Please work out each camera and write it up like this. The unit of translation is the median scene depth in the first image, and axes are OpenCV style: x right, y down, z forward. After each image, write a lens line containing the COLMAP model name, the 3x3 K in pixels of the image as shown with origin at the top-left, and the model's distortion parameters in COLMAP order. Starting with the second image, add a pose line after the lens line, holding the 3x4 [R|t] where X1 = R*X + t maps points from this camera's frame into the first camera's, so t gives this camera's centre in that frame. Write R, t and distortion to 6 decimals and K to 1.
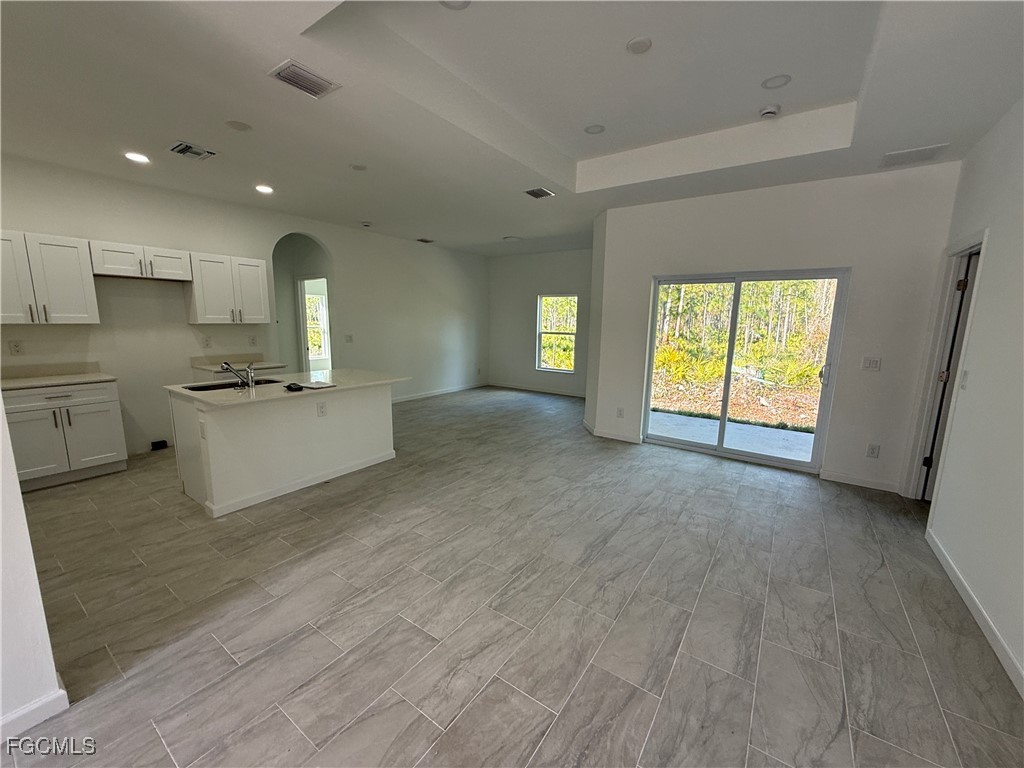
lens RADIAL K [[407.3, 0, 510.1], [0, 407.3, 387.3], [0, 0, 1]] dist [-0.000786, 0.000053]
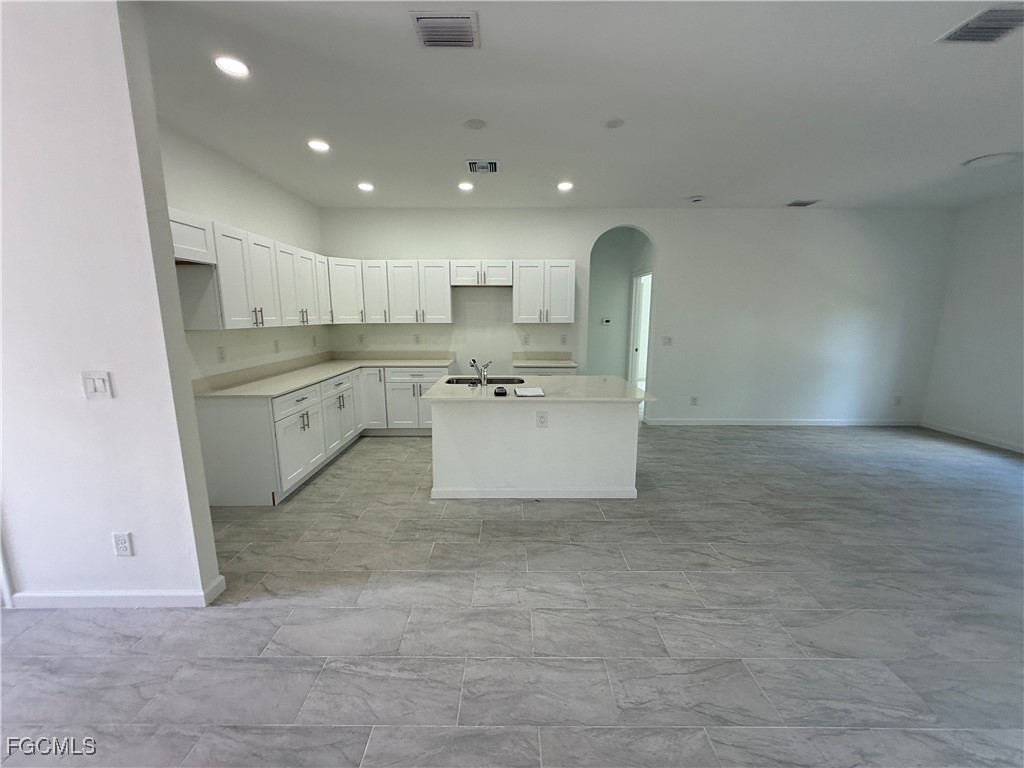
lens RADIAL K [[407.3, 0, 508.5], [0, 407.3, 386.9], [0, 0, 1]] dist [-0.000786, 0.000053]
pose [[0.569863, 0.128808, -0.811582, 0.193712], [-0.127706, 0.989521, 0.067379, -0.061611], [0.811756, 0.065247, 0.580341, 0.383082]]
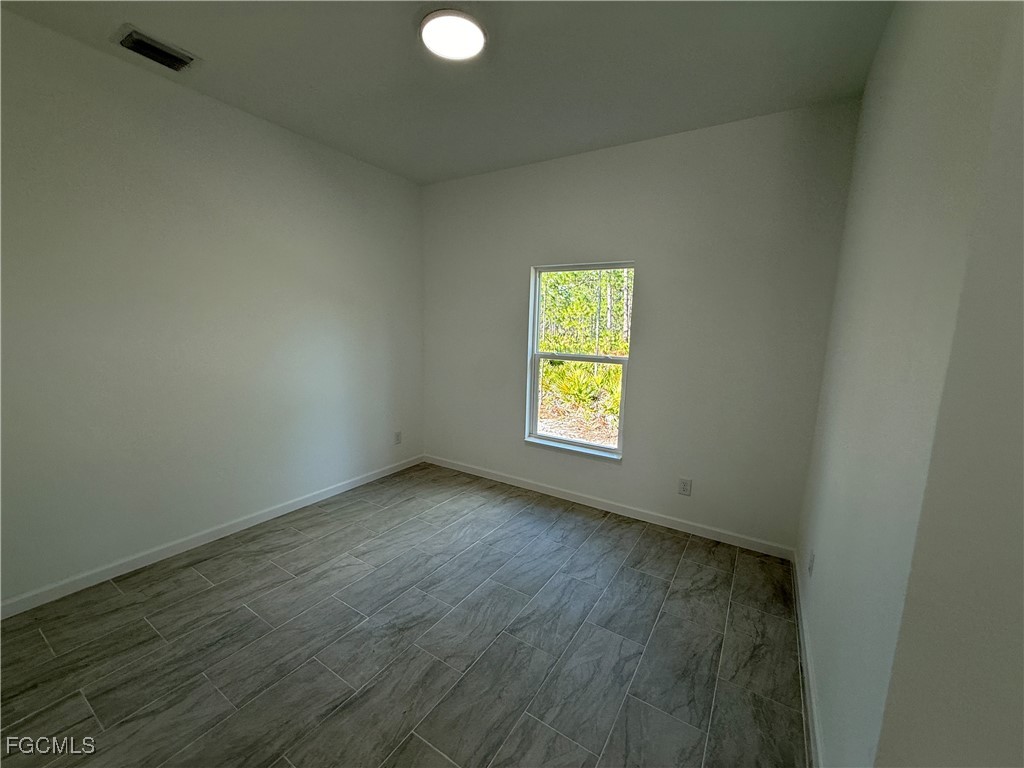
lens RADIAL K [[407.3, 0, 512.0], [0, 407.3, 384.6], [0, 0, 1]] dist [-0.000786, 0.000053]
pose [[0.998831, 0.006340, 0.047923, 0.061913], [-0.005783, 0.999914, -0.011747, -0.211464], [-0.047993, 0.011456, 0.998782, 1.236124]]
